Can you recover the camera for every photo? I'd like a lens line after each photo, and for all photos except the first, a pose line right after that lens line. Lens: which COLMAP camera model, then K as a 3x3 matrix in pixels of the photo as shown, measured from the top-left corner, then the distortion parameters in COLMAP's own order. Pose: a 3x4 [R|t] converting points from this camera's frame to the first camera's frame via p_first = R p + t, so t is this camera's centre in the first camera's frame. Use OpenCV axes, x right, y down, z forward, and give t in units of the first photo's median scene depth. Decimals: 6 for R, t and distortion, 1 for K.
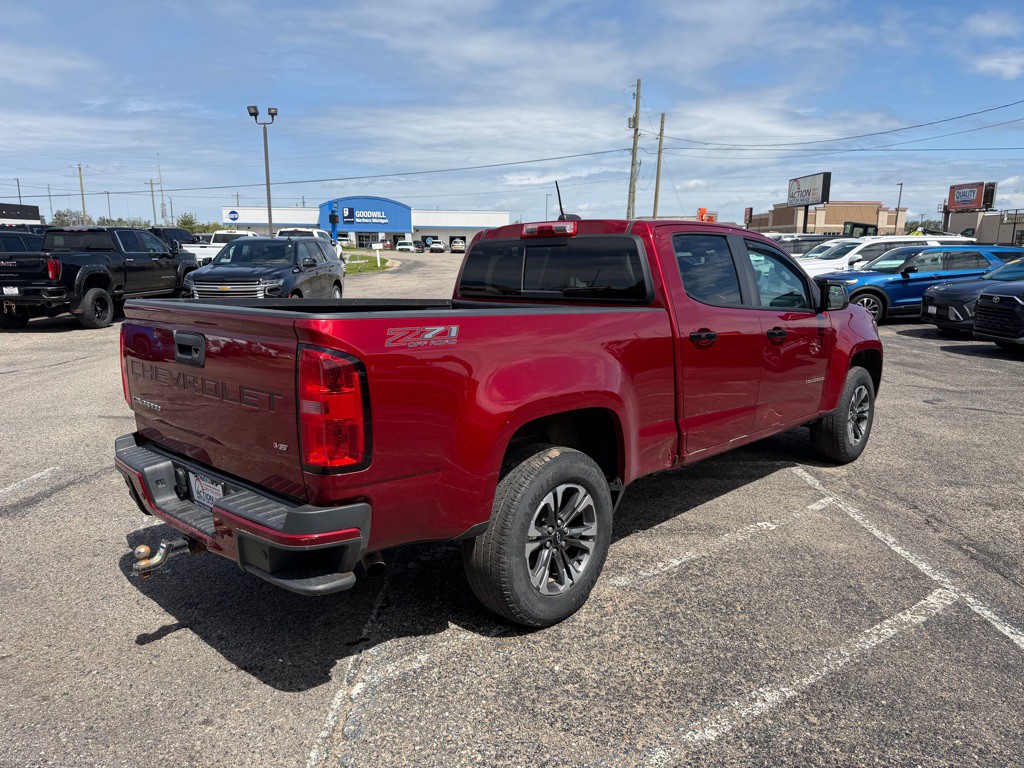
lens RADIAL K [[721.7, 0, 512.9], [0, 721.7, 386.3], [0, 0, 1]] dist [0.053716, -0.071223]
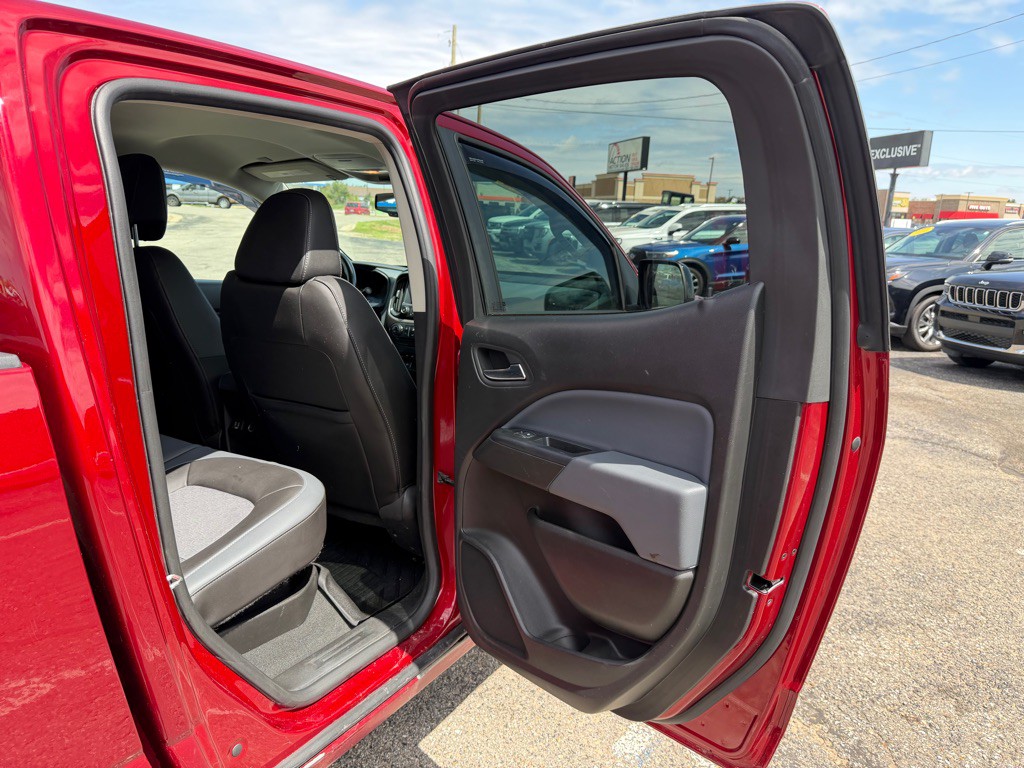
lens RADIAL K [[721.7, 0, 507.8], [0, 721.7, 396.4], [0, 0, 1]] dist [0.053716, -0.071223]
pose [[0.975700, -0.023878, 0.217807, 0.057325], [0.010973, 0.998122, 0.060268, -0.019728], [-0.218837, -0.056413, 0.974129, 0.135222]]
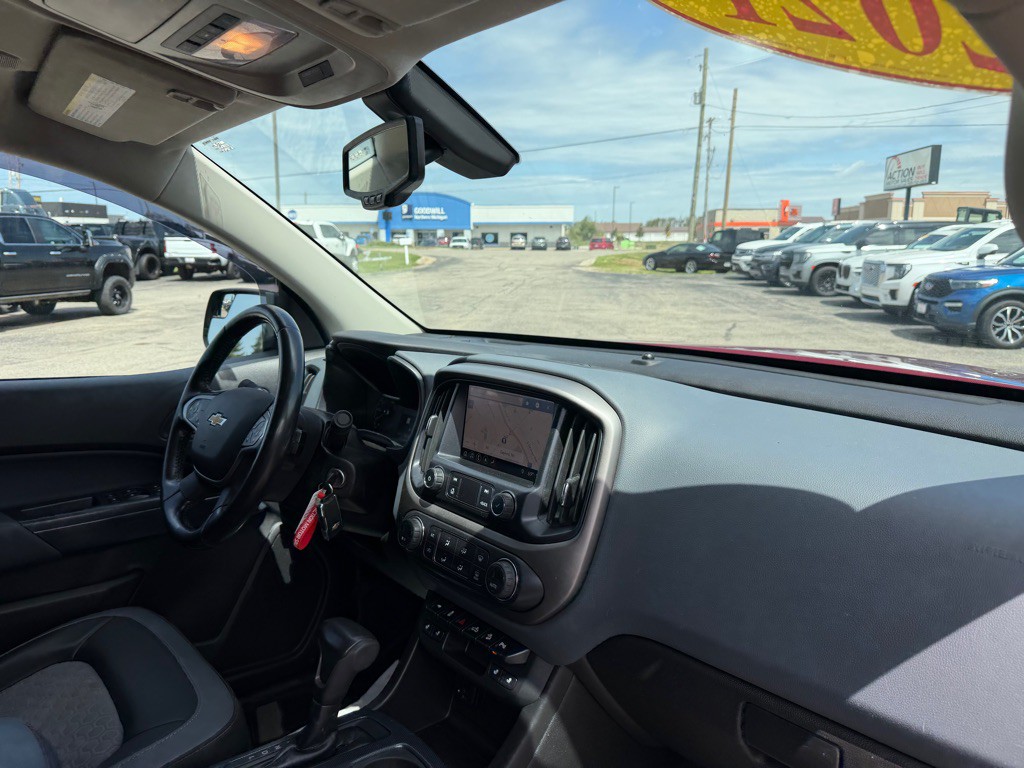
lens RADIAL K [[721.7, 0, 522.8], [0, 721.7, 381.3], [0, 0, 1]] dist [0.053716, -0.071223]
pose [[0.995749, 0.013251, -0.091155, 0.079970], [-0.013687, 0.999898, -0.004165, -0.035211], [0.091091, 0.005395, 0.995828, 0.234695]]
